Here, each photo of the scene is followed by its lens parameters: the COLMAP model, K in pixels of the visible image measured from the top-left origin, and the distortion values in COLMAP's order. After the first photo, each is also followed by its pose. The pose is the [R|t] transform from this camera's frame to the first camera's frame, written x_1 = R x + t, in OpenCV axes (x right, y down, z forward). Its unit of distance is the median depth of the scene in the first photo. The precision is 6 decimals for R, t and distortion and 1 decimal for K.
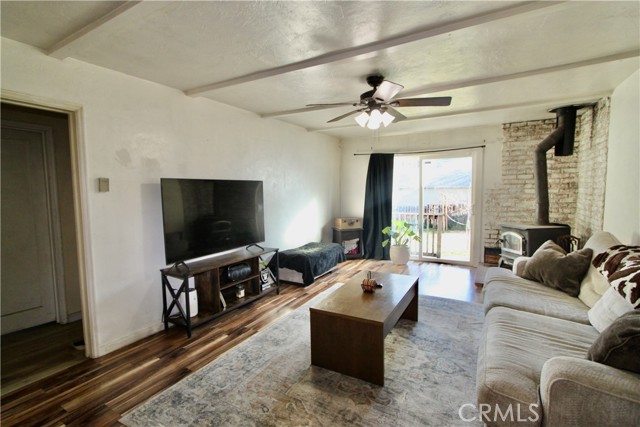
lens RADIAL K [[304.7, 0, 318.9], [0, 304.7, 213.3], [0, 0, 1]] dist [-0.003961, -0.000370]
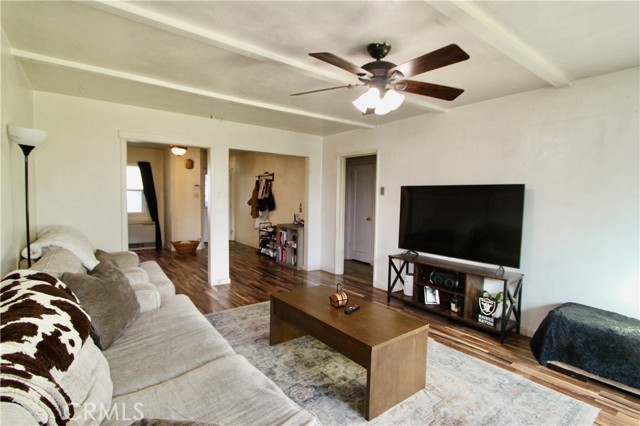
lens RADIAL K [[313.2, 0, 320.0], [0, 313.2, 213.0], [0, 0, 1]] dist [-0.002059, -0.000227]
pose [[-0.379734, 0.057324, -0.923318, 0.916459], [-0.088688, 0.991225, 0.098015, -0.093806], [0.920834, 0.119107, -0.371318, 1.125872]]
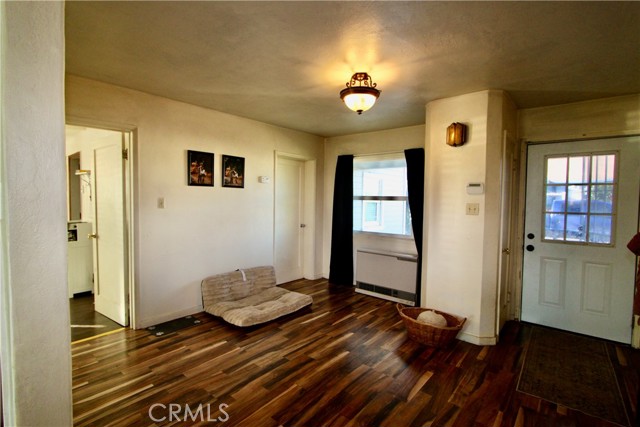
lens RADIAL K [[304.7, 0, 318.9], [0, 304.7, 213.3], [0, 0, 1]] dist [-0.003961, -0.000370]
pose [[-0.983781, -0.011040, 0.179034, -0.665823], [0.012377, 0.991547, 0.129153, -0.026273], [-0.178947, 0.129274, -0.975329, 0.350761]]
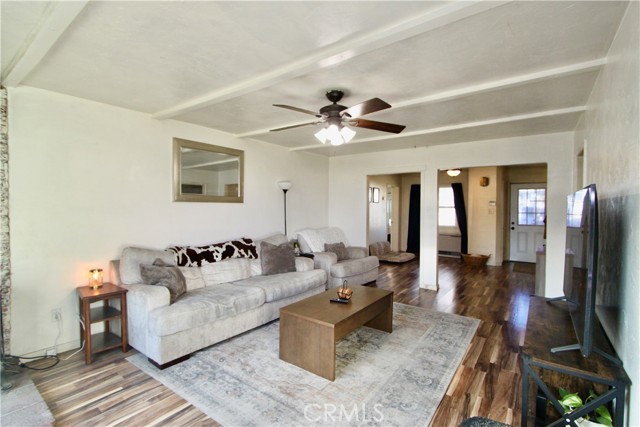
lens RADIAL K [[303.8, 0, 318.9], [0, 303.8, 217.5], [0, 0, 1]] dist [-0.001800, -0.000155]
pose [[-0.993885, 0.000016, 0.110417, 0.121509], [0.012525, 0.993562, 0.112595, -0.150479], [-0.109704, 0.113289, -0.987487, 1.858778]]
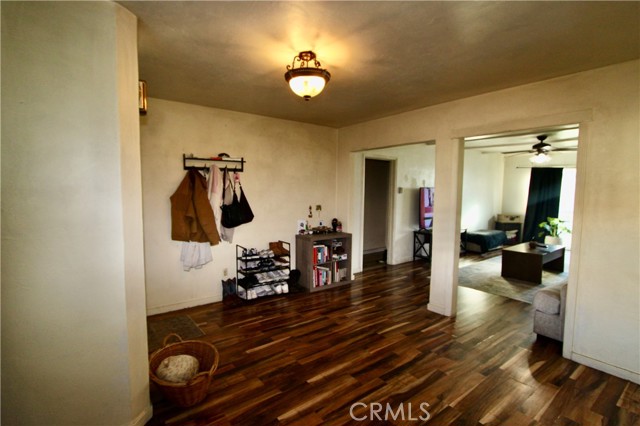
lens RADIAL K [[310.0, 0, 320.0], [0, 310.0, 213.0], [0, 0, 1]] dist [-0.002569, -0.000526]
pose [[0.922003, 0.048598, -0.384121, -0.298107], [-0.049827, 0.998735, 0.006759, 0.077744], [0.383963, 0.012907, 0.923258, -1.176916]]
